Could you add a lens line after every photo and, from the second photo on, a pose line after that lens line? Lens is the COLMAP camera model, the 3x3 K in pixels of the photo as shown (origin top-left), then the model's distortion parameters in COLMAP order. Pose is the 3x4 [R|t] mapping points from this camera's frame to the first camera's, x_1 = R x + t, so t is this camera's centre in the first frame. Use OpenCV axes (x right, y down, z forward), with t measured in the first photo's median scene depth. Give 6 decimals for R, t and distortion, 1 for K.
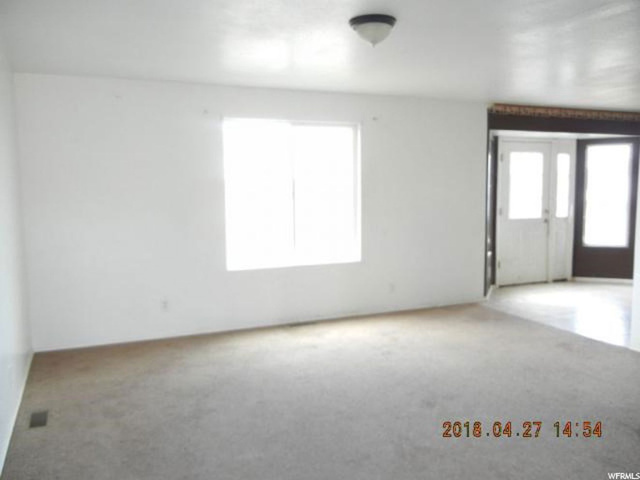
lens RADIAL K [[553.3, 0, 320.0], [0, 553.3, 240.0], [0, 0, 1]] dist [-0.001407, -0.000175]
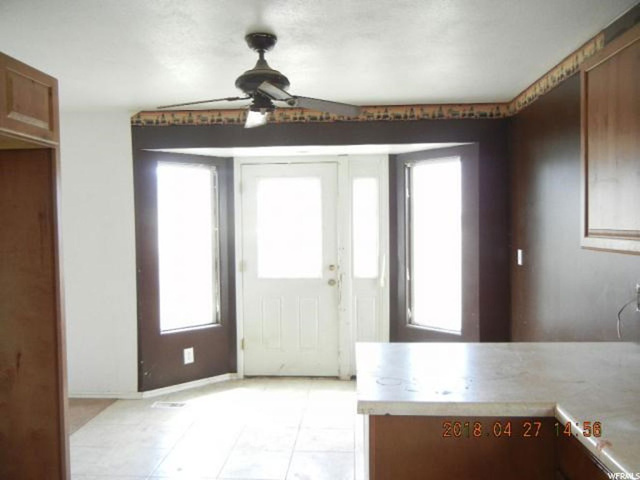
lens RADIAL K [[551.9, 0, 320.0], [0, 551.9, 240.0], [0, 0, 1]] dist [0.099399, 0.000328]
pose [[0.886959, 0.021972, -0.461325, 0.700311], [-0.040110, 0.998758, -0.029549, -0.065247], [0.460103, 0.044712, 0.886739, 0.422691]]
